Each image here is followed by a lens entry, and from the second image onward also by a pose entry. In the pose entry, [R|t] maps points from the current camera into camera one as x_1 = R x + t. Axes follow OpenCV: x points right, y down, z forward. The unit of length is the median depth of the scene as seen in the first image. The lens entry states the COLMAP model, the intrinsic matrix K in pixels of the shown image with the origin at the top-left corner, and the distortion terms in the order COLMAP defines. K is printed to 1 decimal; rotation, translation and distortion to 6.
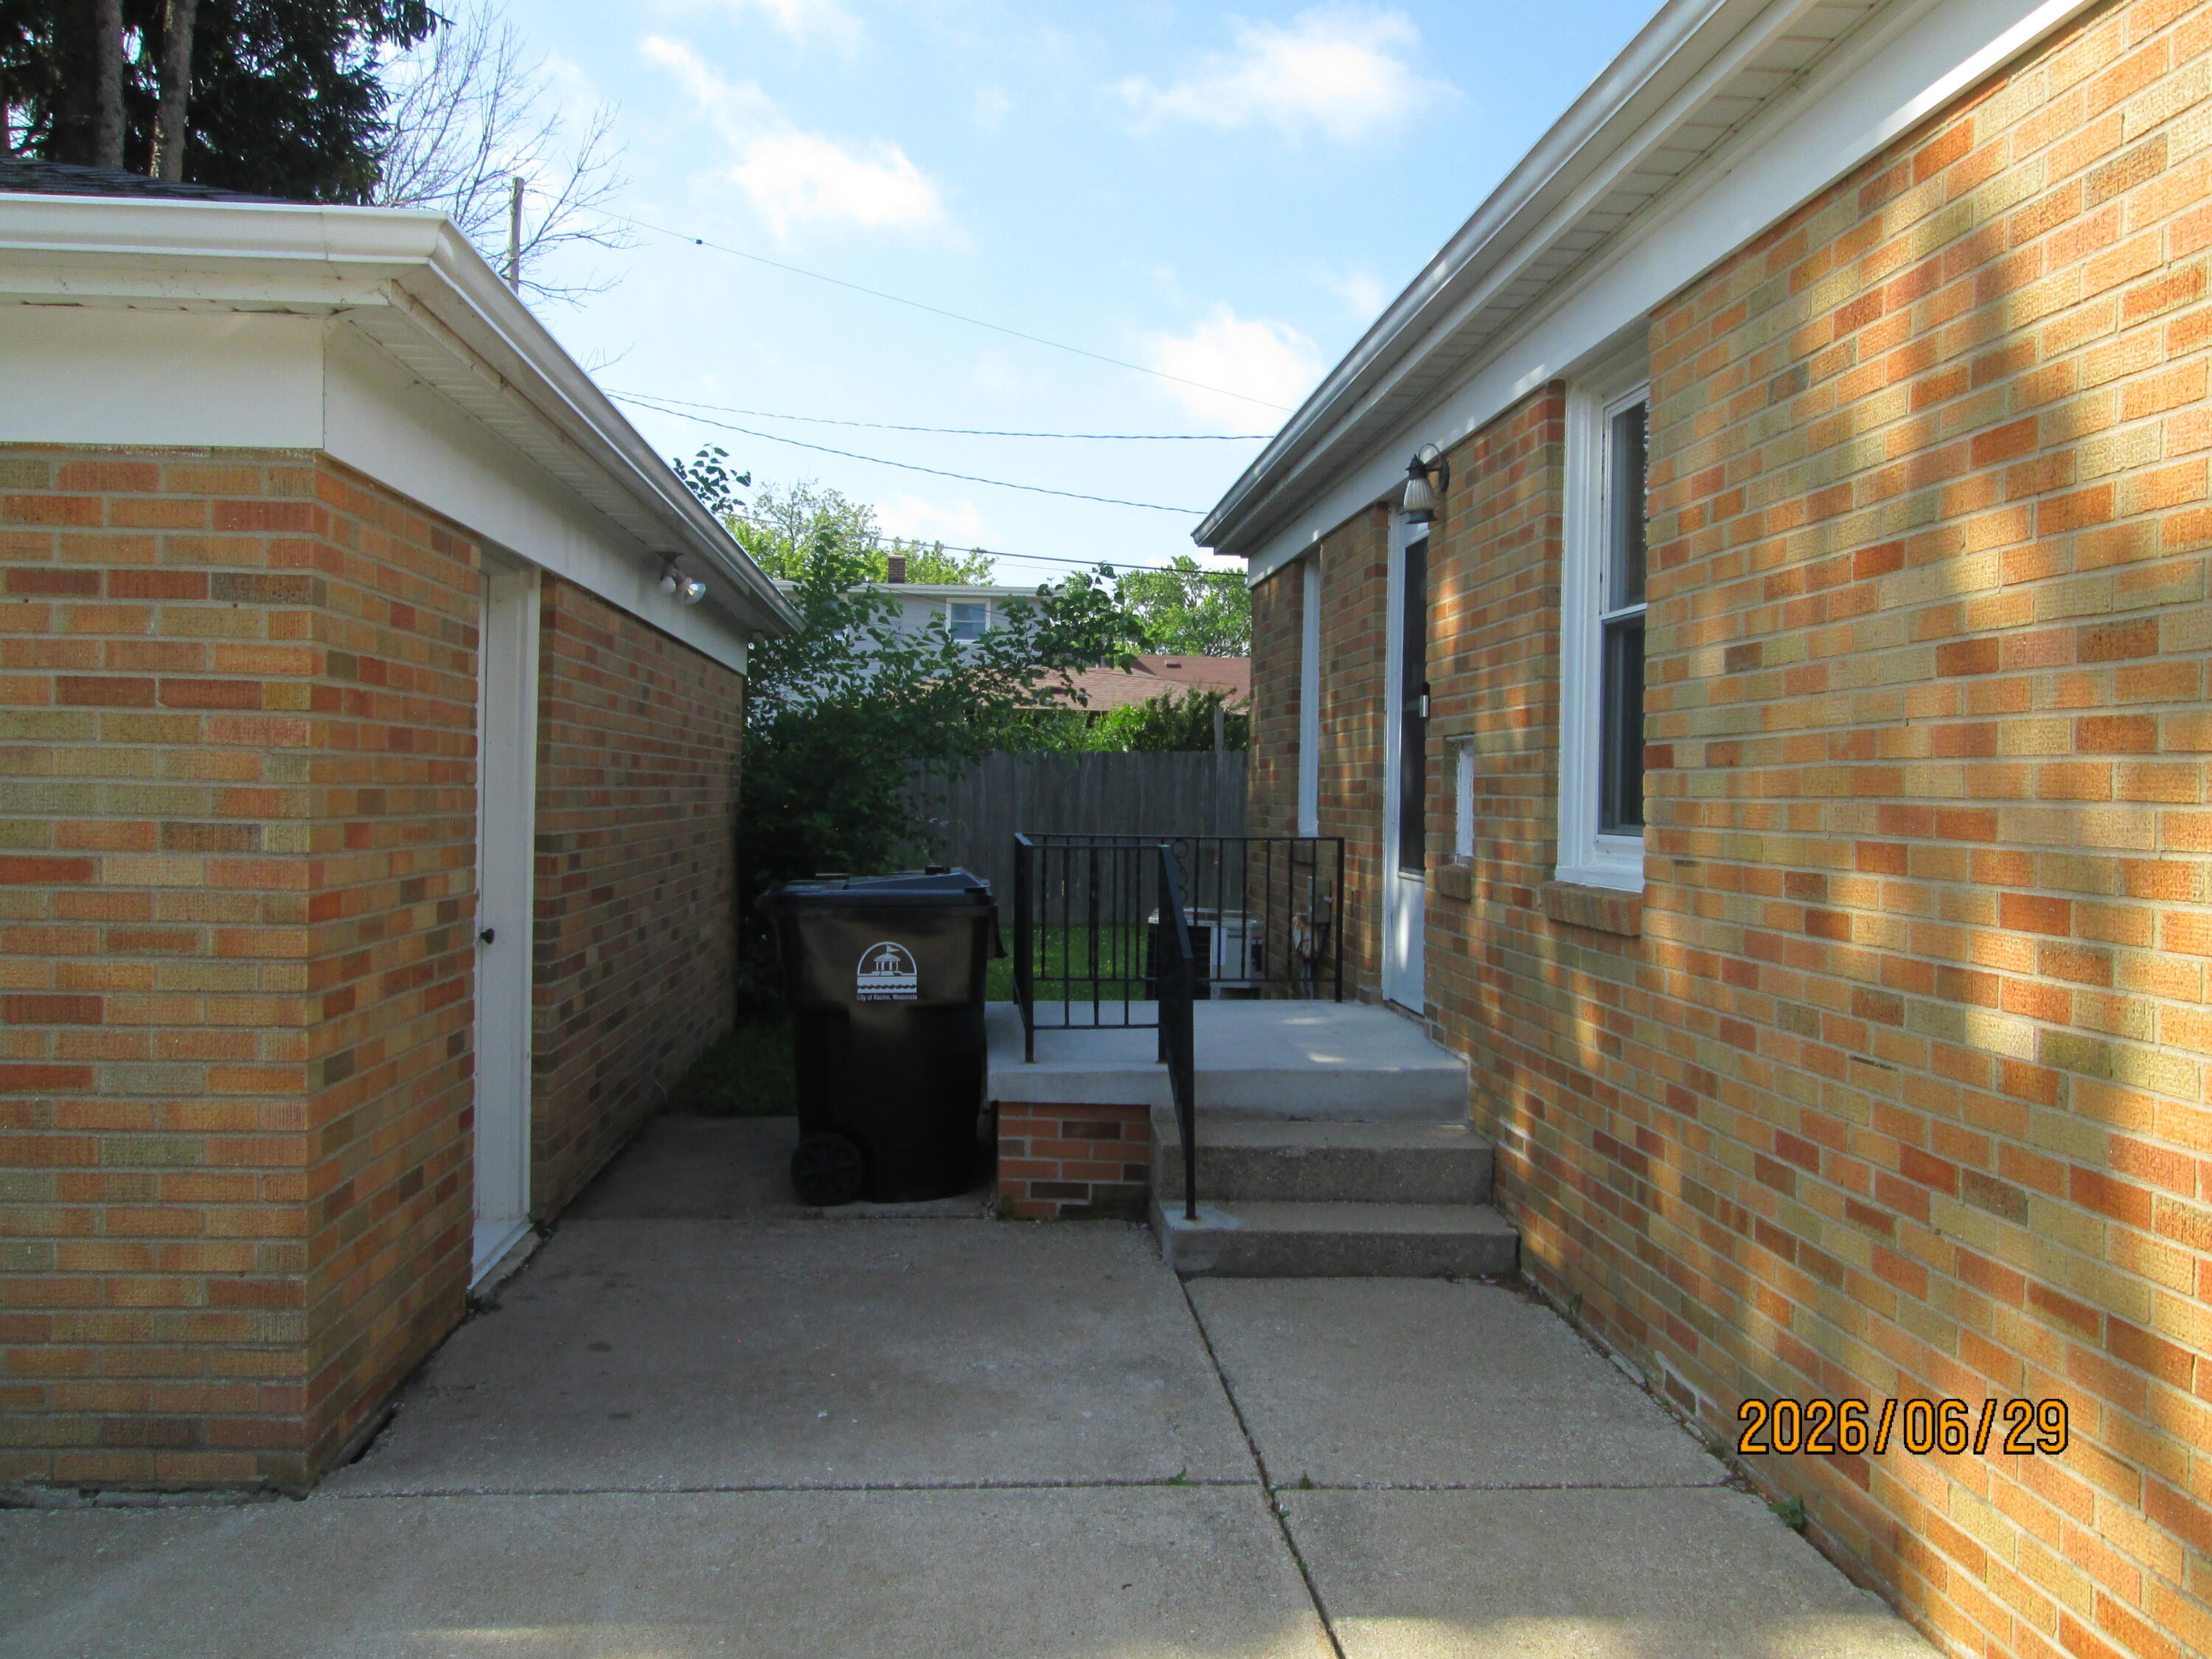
lens RADIAL K [[1877.6, 0, 1103.0], [0, 1877.6, 836.8], [0, 0, 1]] dist [-0.044875, 0.032061]
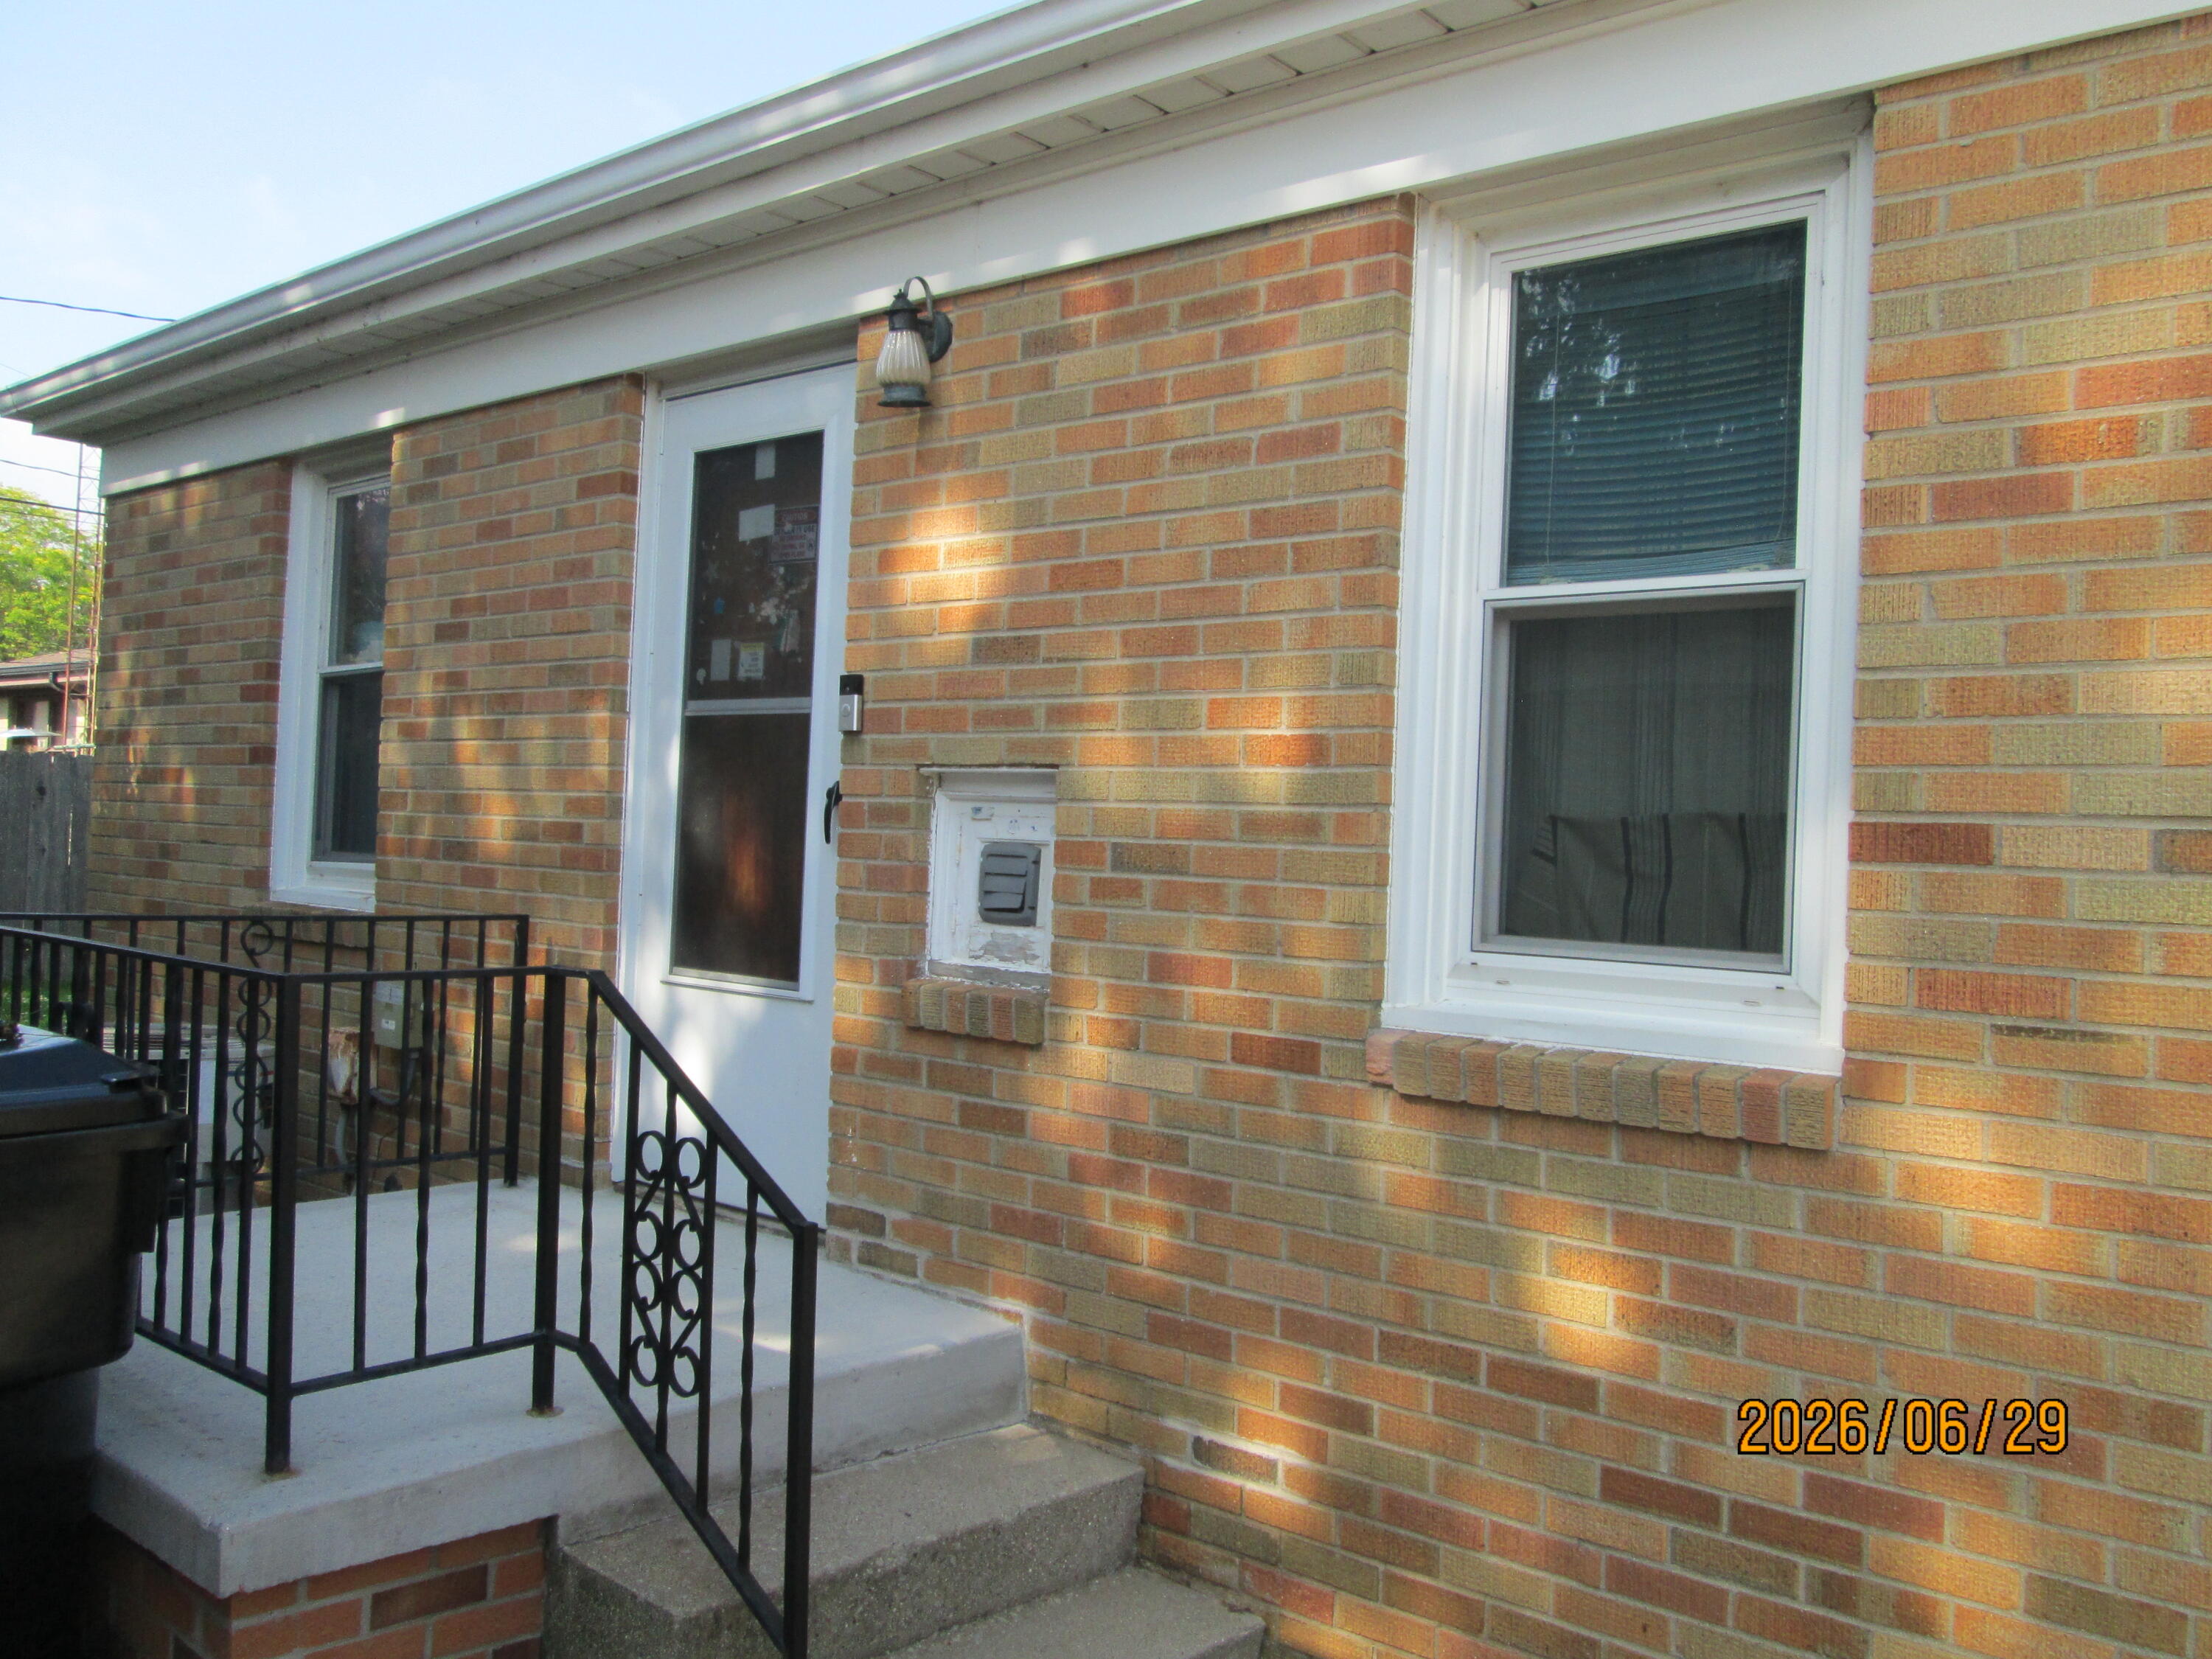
lens RADIAL K [[1877.6, 0, 1104.4], [0, 1877.6, 835.7], [0, 0, 1]] dist [-0.044875, 0.032061]
pose [[0.708890, 0.019367, 0.705053, -0.237170], [-0.013736, 0.999812, -0.013654, -0.028075], [-0.705185, -0.000005, 0.709023, 0.627770]]
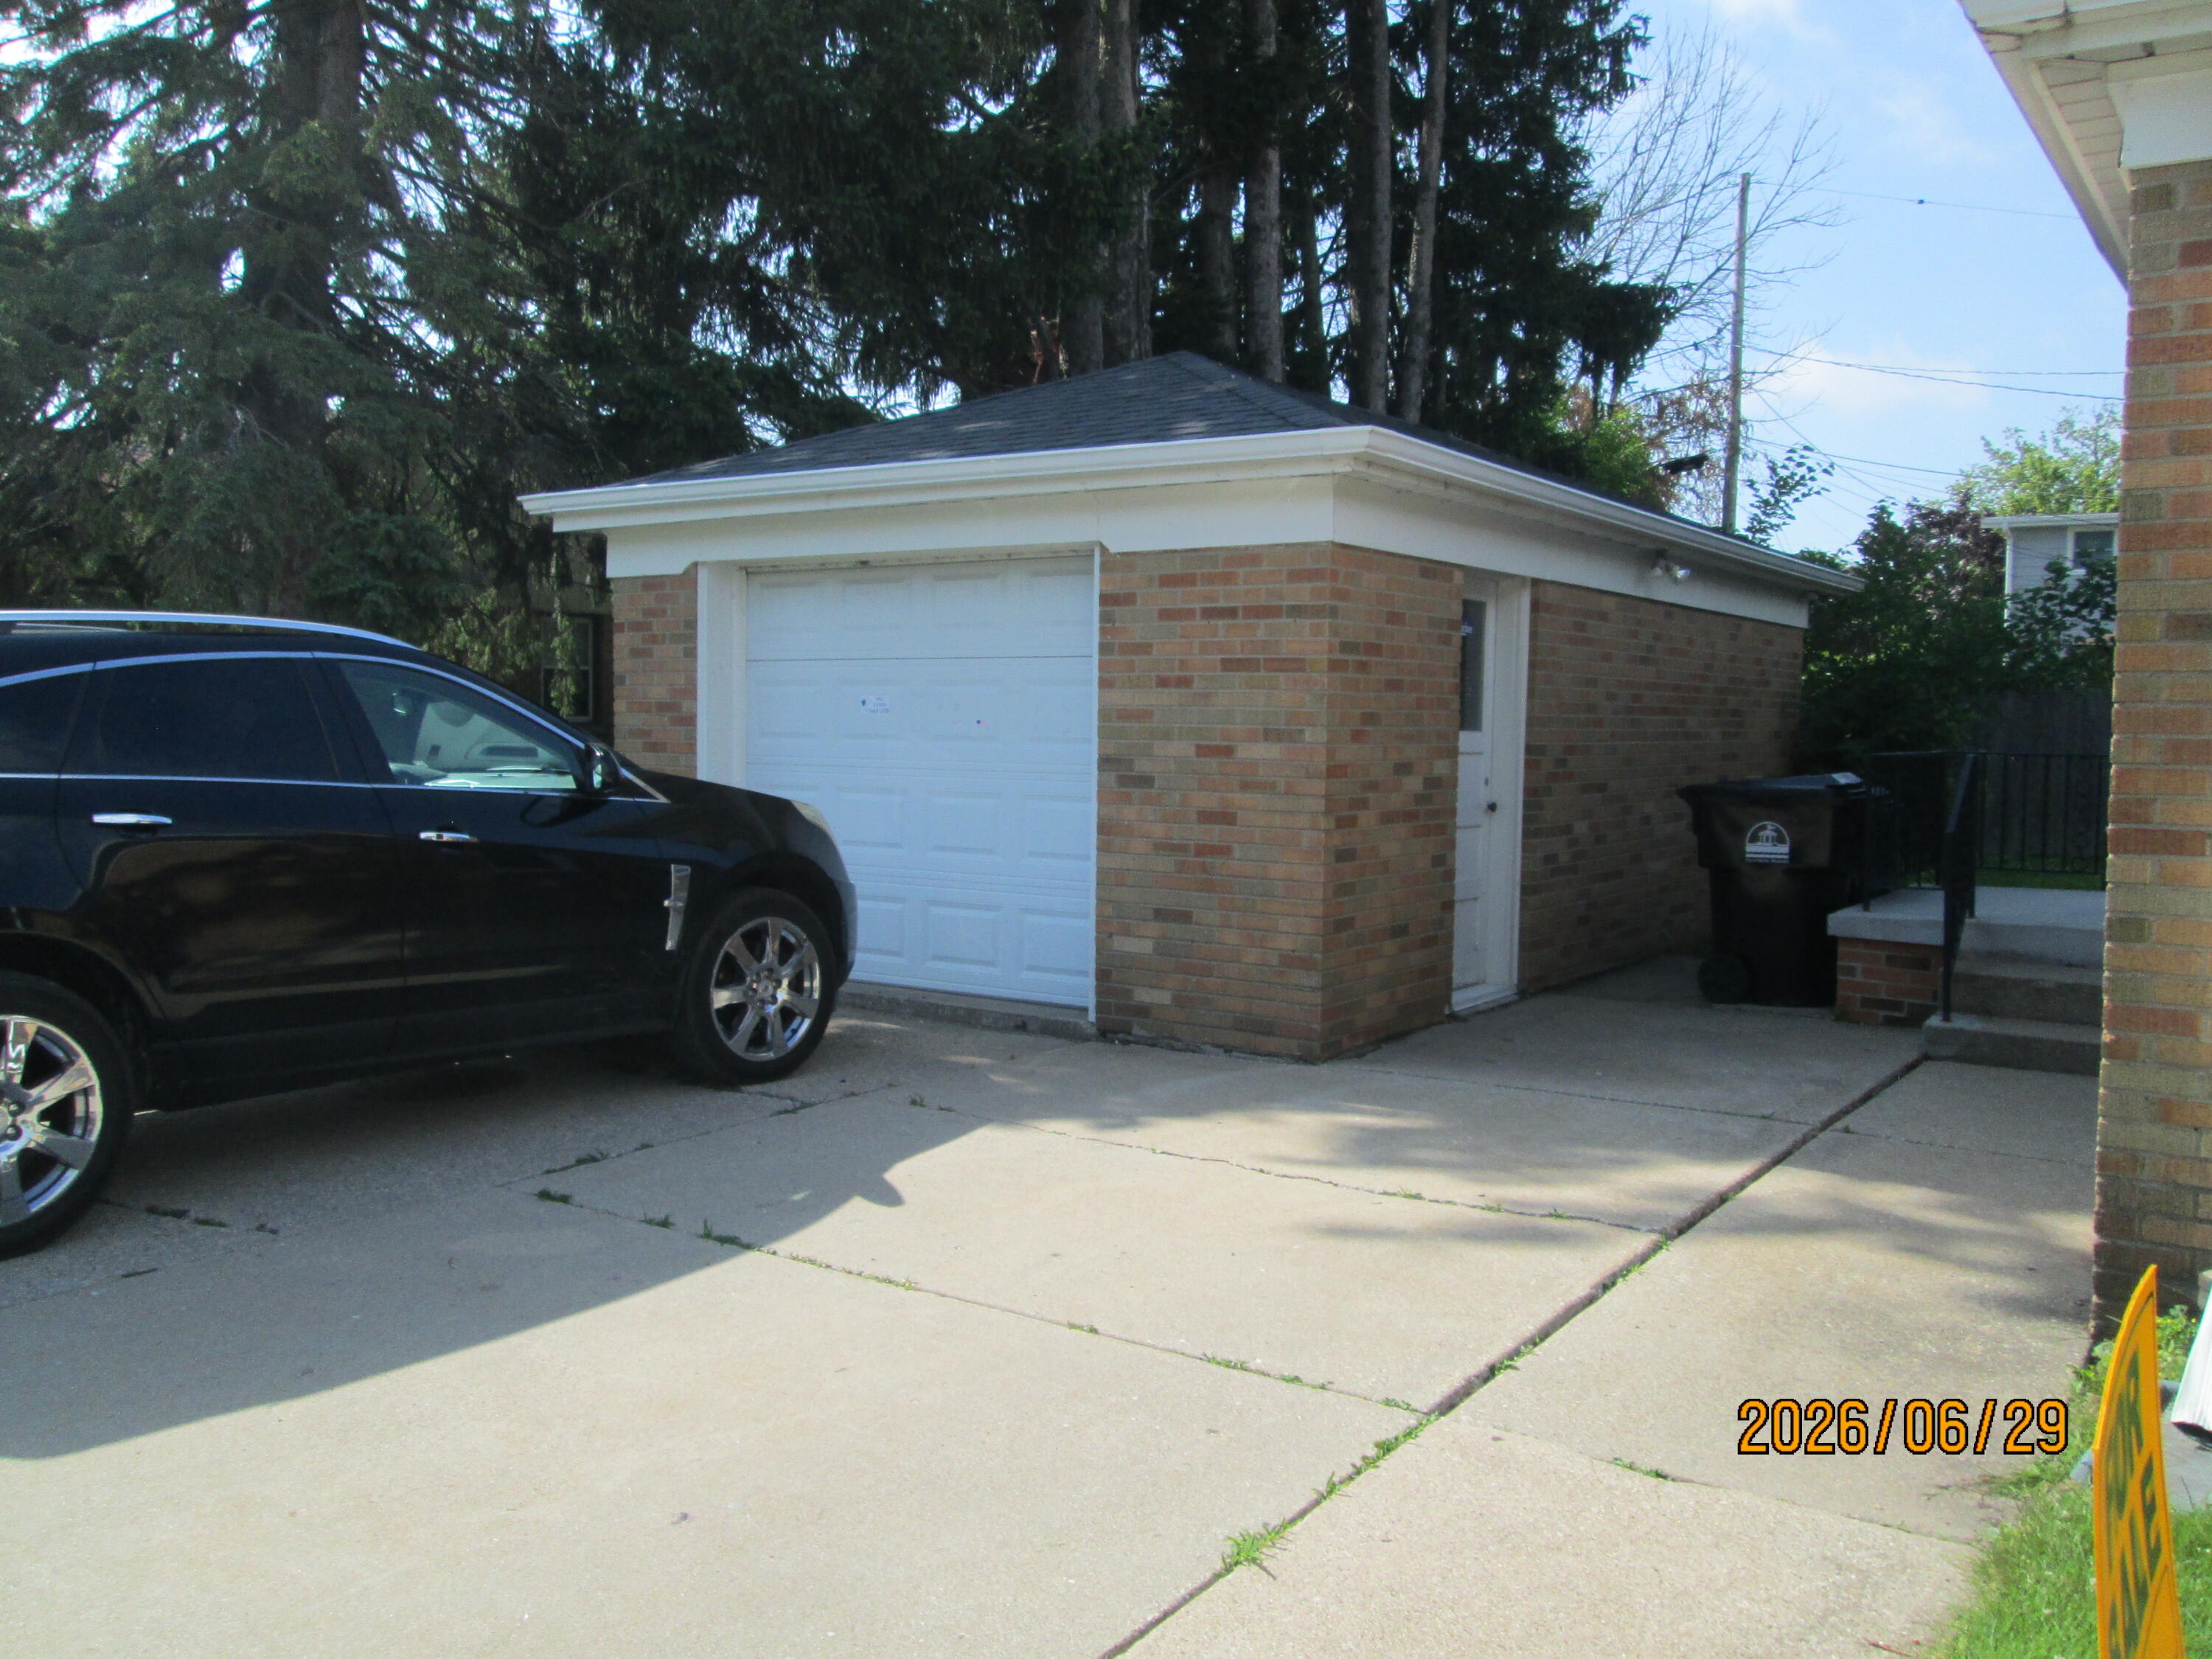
lens RADIAL K [[1877.6, 0, 1109.0], [0, 1877.6, 830.6], [0, 0, 1]] dist [-0.044875, 0.032061]
pose [[0.779712, 0.029064, -0.625463, 0.432479], [-0.012617, 0.999449, 0.030714, 0.028805], [0.626011, -0.016057, 0.779649, -0.473355]]
